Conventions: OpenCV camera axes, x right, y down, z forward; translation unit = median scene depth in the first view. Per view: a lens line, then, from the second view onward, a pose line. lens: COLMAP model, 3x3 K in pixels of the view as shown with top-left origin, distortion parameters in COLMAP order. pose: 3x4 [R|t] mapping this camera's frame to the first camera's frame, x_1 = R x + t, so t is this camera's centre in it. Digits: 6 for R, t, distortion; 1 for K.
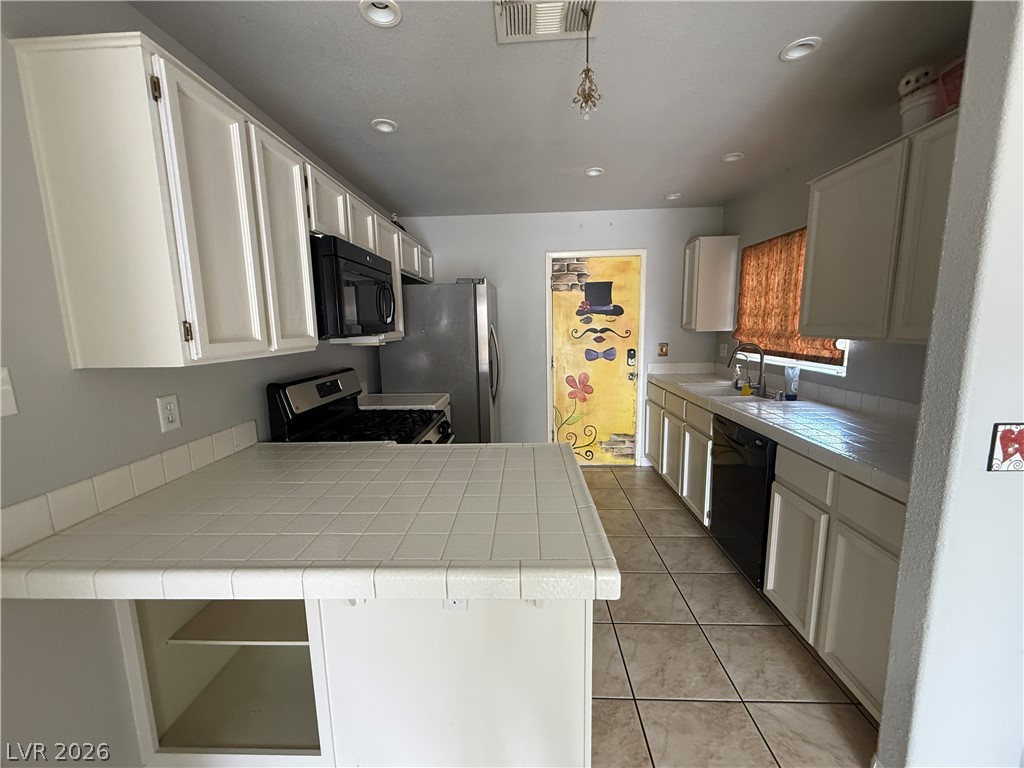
lens RADIAL K [[407.8, 0, 511.2], [0, 407.8, 384.3], [0, 0, 1]] dist [-0.000952, -0.000237]
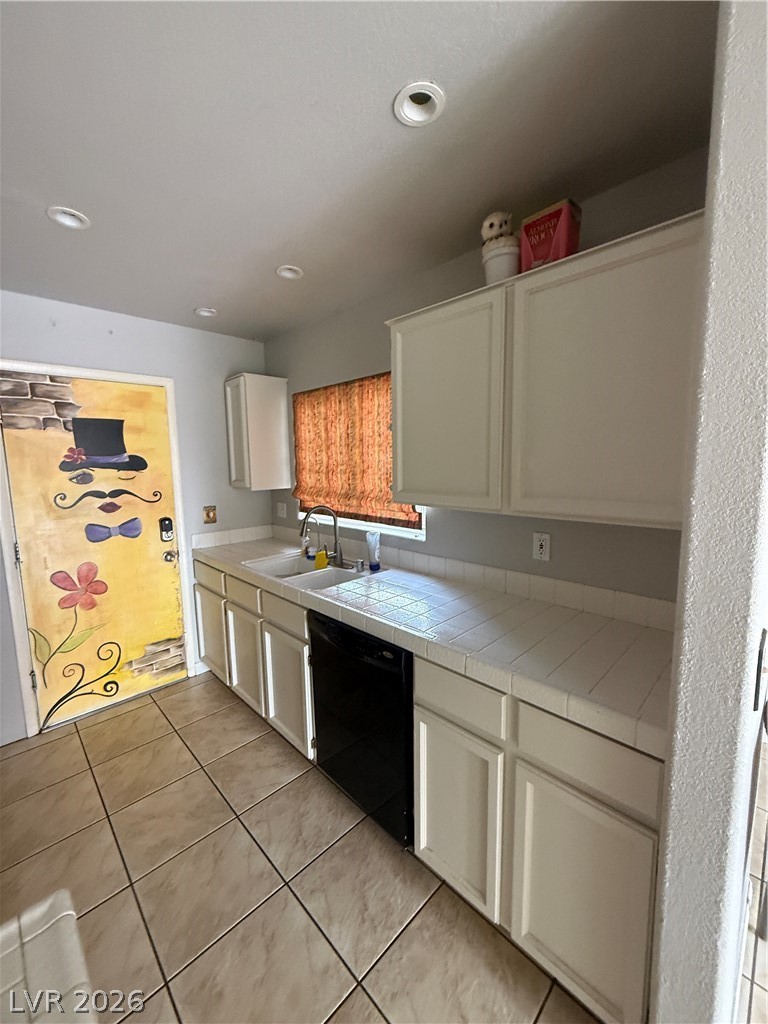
lens RADIAL K [[407.8, 0, 385.2], [0, 407.8, 510.5], [0, 0, 1]] dist [-0.000952, -0.000237]
pose [[0.684836, -0.078787, 0.724426, 0.061443], [0.109760, 0.993949, 0.004339, -0.078274], [-0.720384, 0.076541, 0.689339, 0.314848]]
